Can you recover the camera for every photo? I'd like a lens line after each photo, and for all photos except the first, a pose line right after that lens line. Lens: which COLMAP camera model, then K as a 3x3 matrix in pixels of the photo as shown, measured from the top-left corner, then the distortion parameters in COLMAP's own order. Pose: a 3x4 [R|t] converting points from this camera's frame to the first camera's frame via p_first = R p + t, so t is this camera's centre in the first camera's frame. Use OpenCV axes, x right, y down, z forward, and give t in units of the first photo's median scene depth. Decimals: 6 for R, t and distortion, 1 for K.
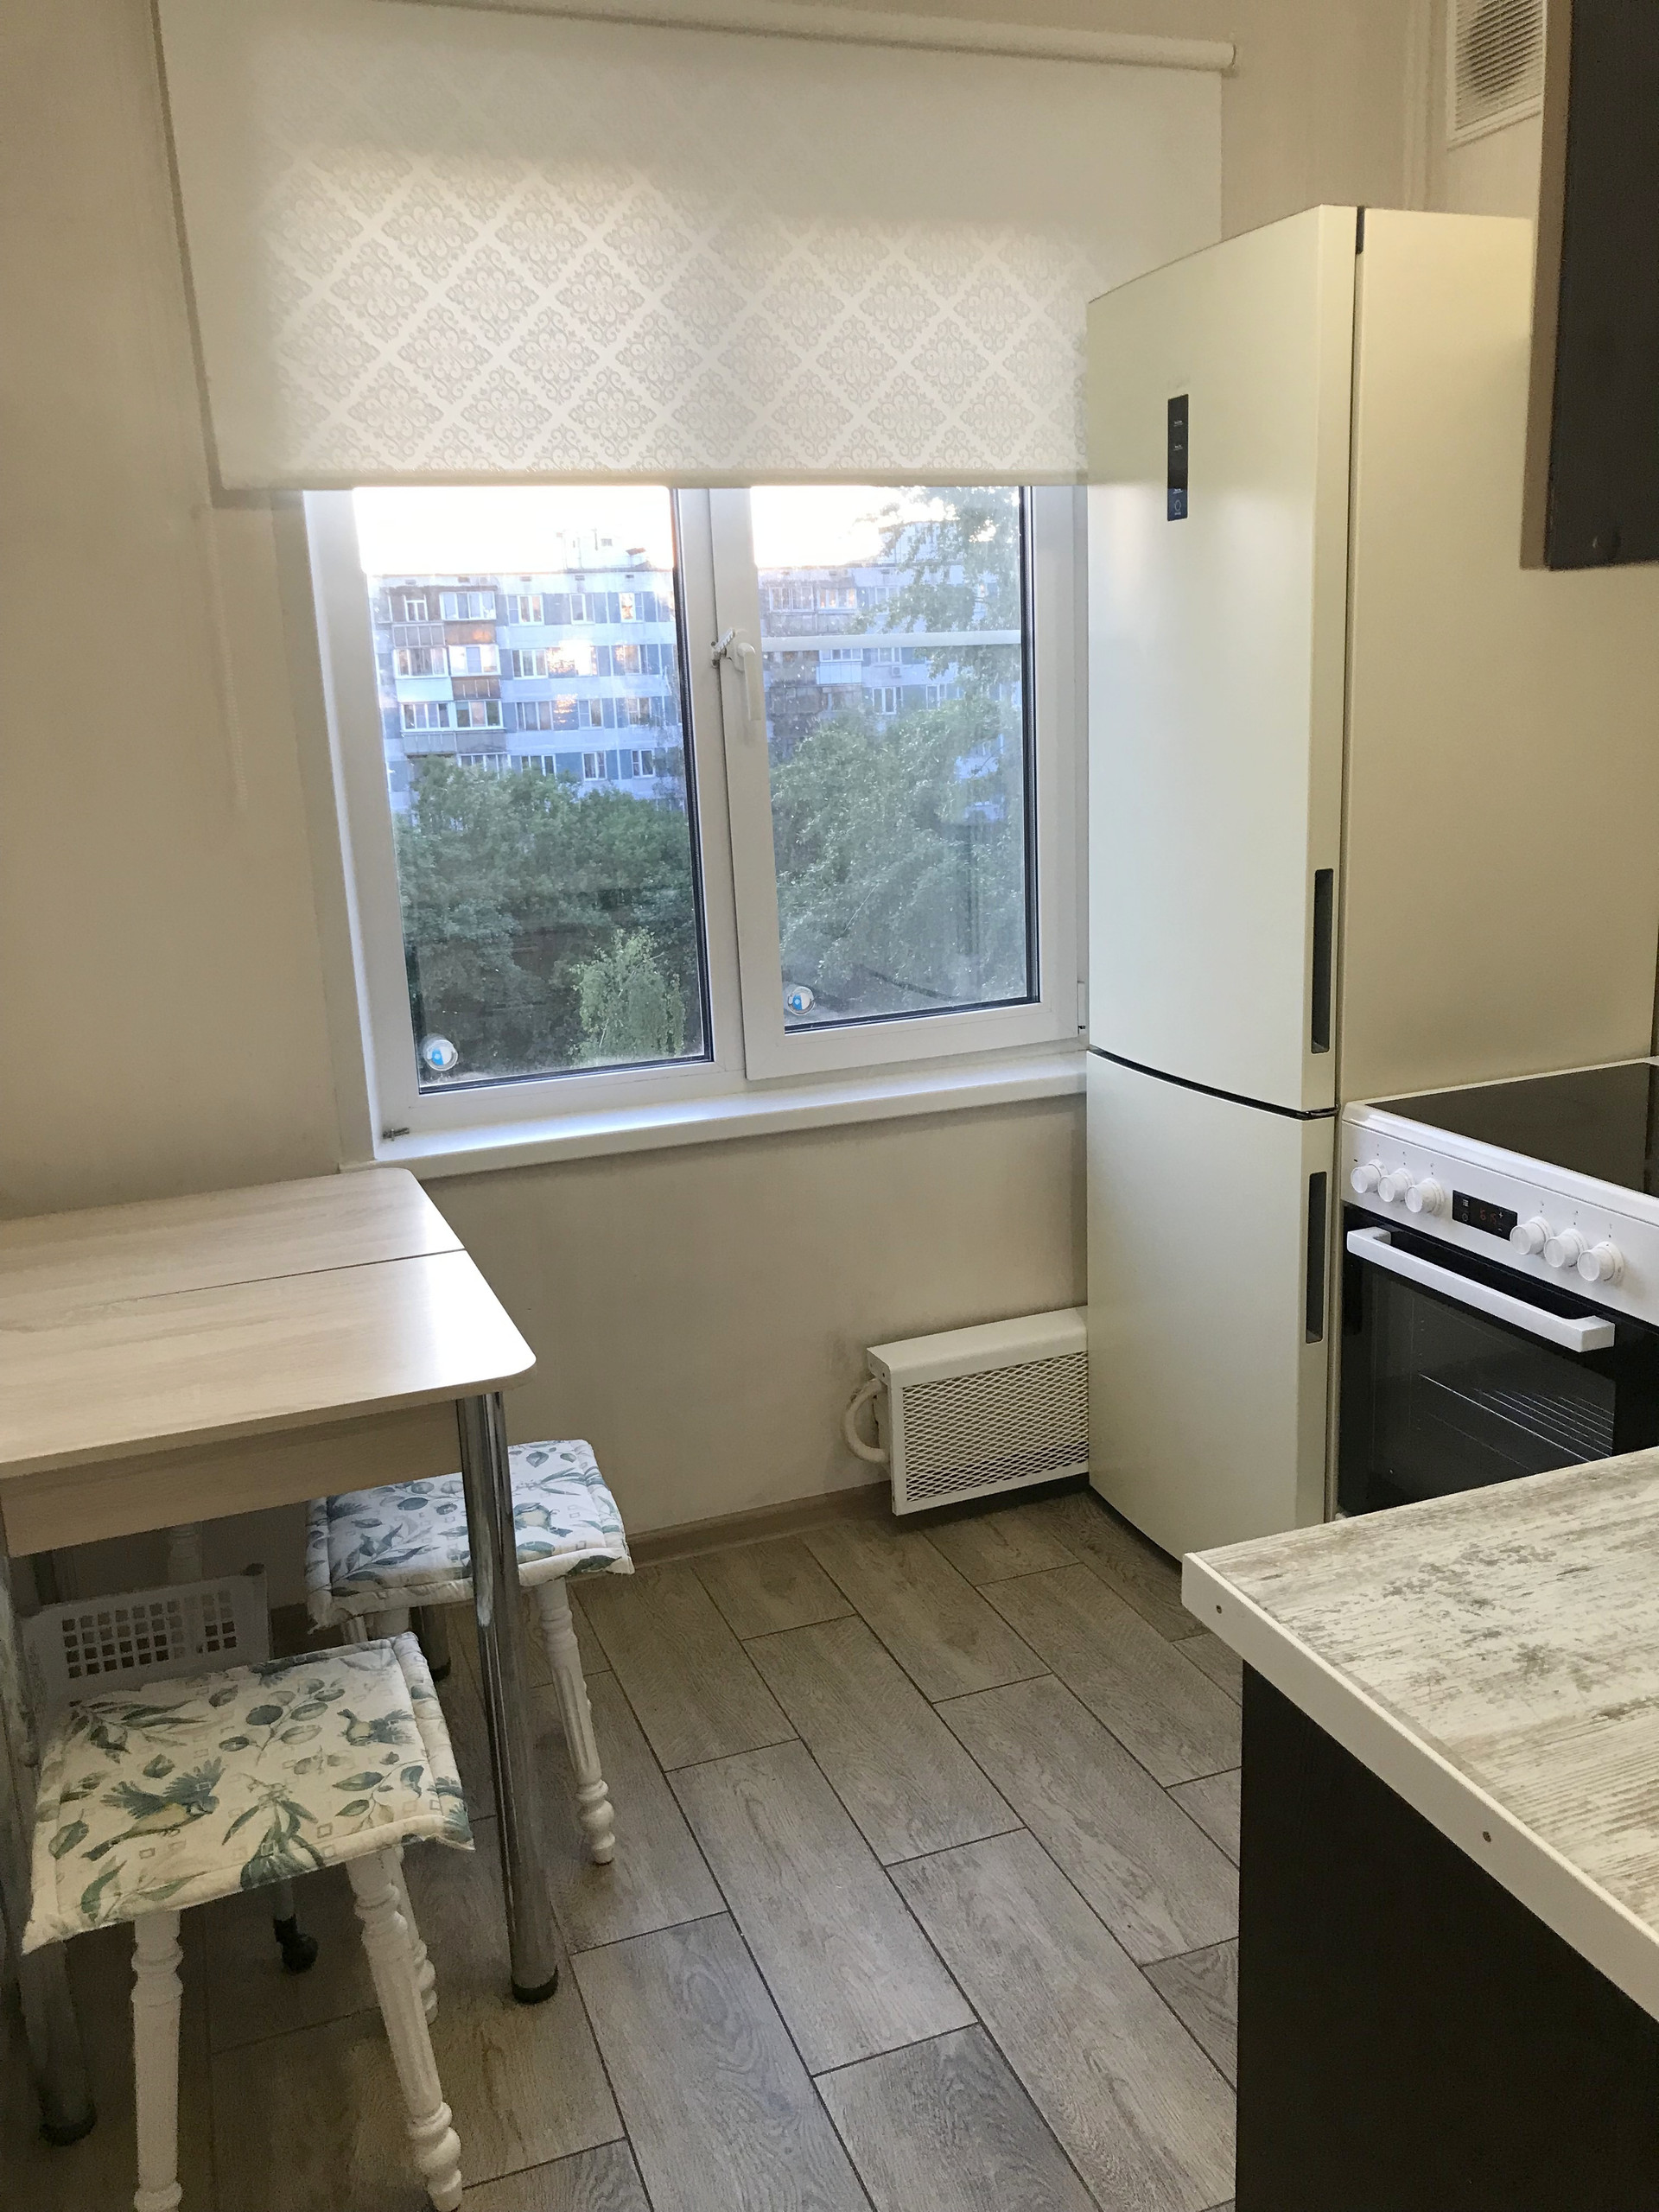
lens RADIAL K [[1793.1, 0, 829.5], [0, 1793.1, 1106.0], [0, 0, 1]] dist [-0.002040, 0.074389]
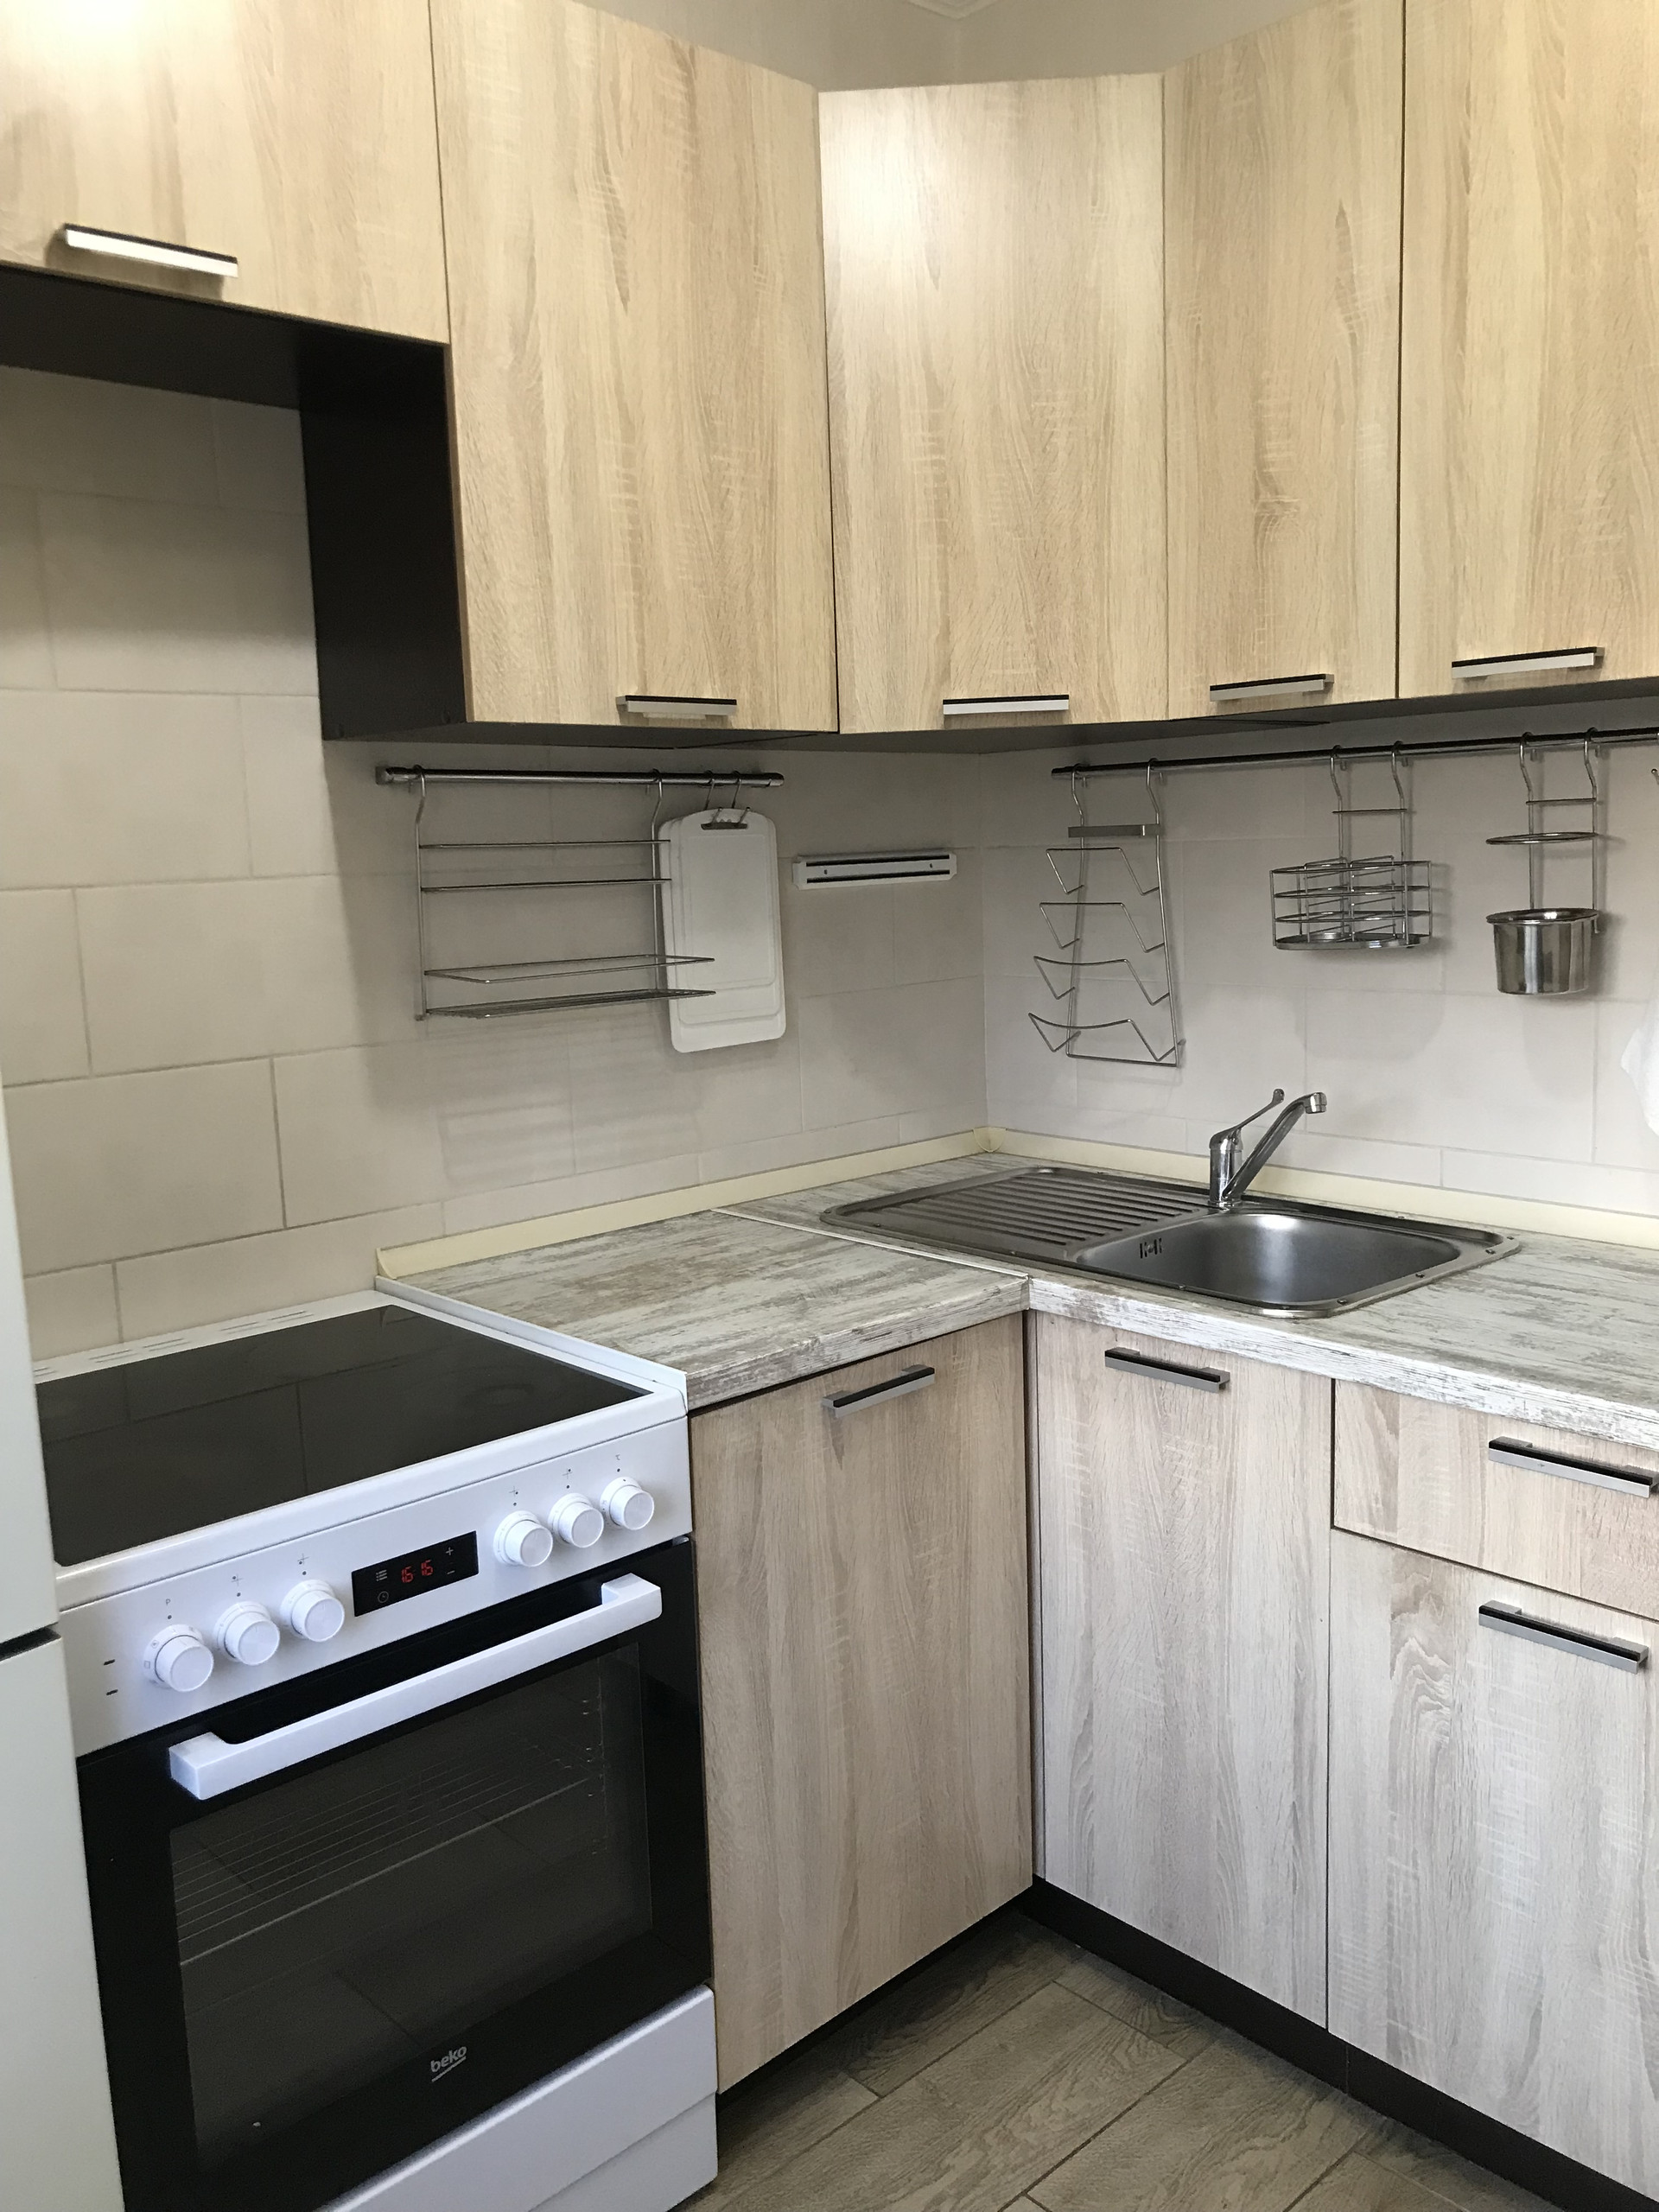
lens RADIAL K [[1791.5, 0, 850.1], [0, 1791.5, 1095.8], [0, 0, 1]] dist [0.035622, -0.126809]
pose [[-0.393461, -0.086021, 0.915308, -0.275848], [0.253825, 0.946749, 0.198087, -0.184711], [-0.883607, 0.310267, -0.350675, 0.963169]]
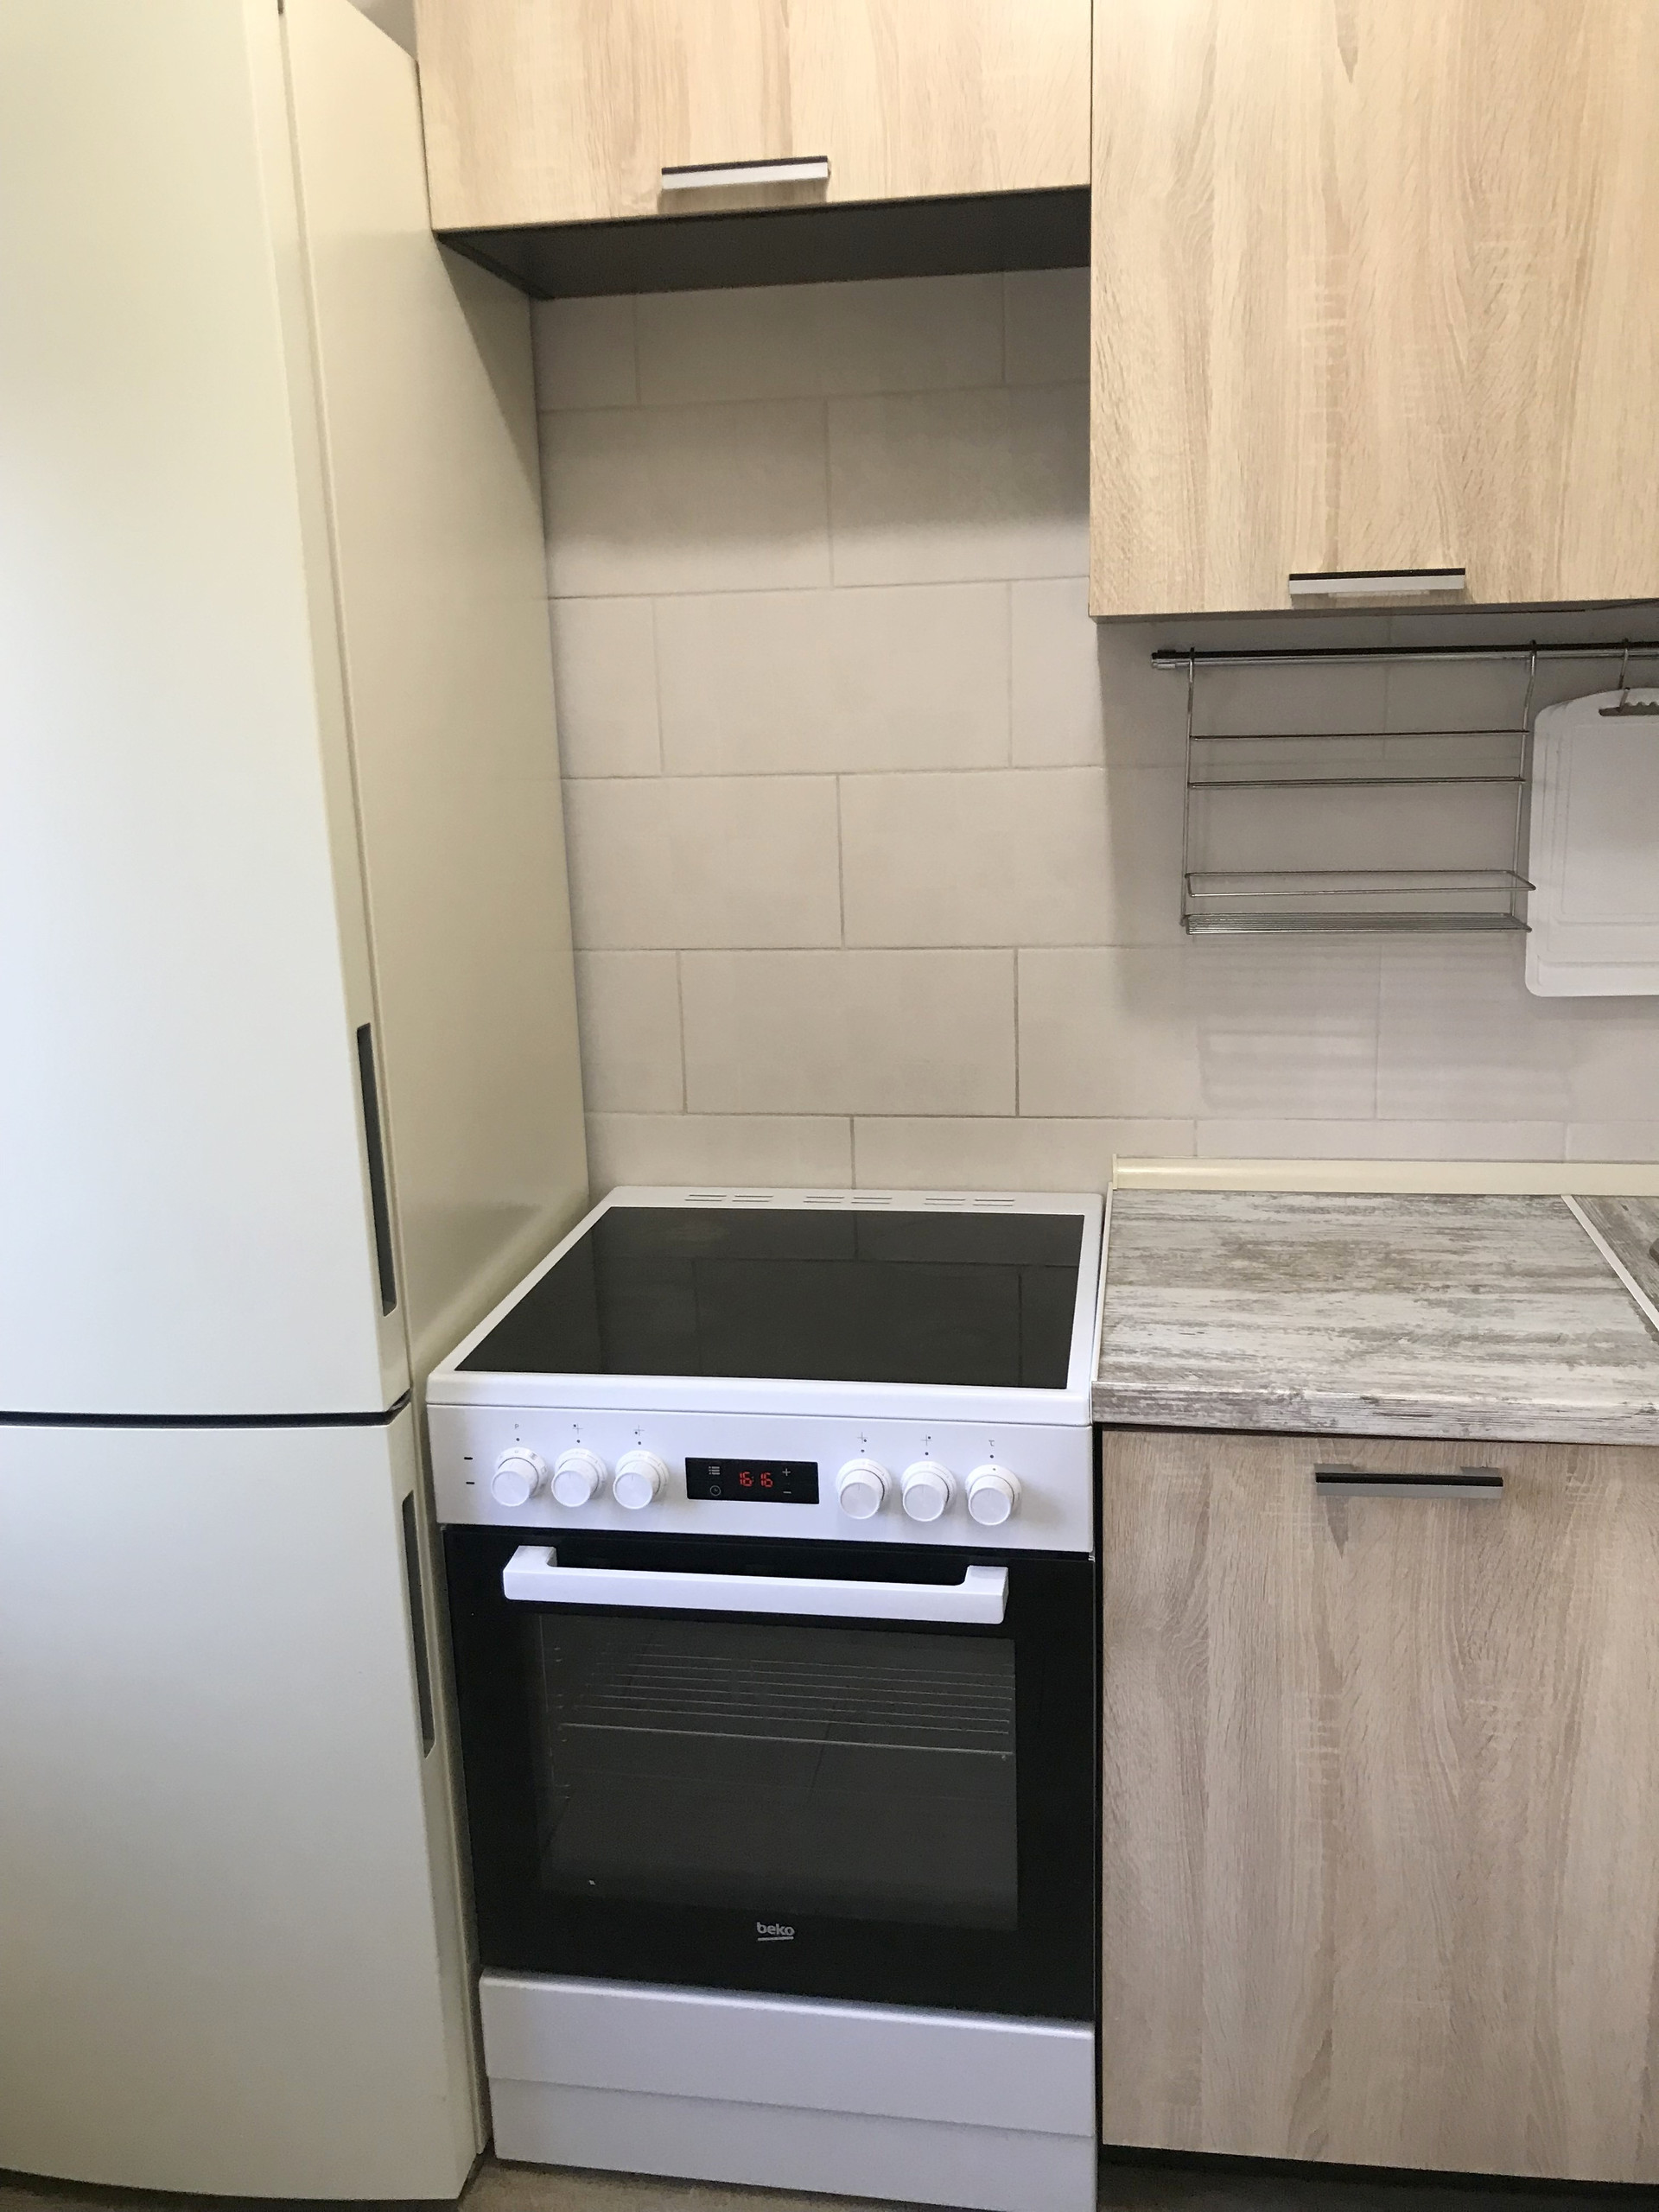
lens RADIAL K [[1805.9, 0, 849.4], [0, 1805.9, 1081.2], [0, 0, 1]] dist [0.025956, -0.047909]
pose [[0.498574, -0.178057, 0.848363, -0.171816], [0.212903, 0.973852, 0.079274, -0.127804], [-0.840296, 0.141096, 0.523446, 0.537794]]
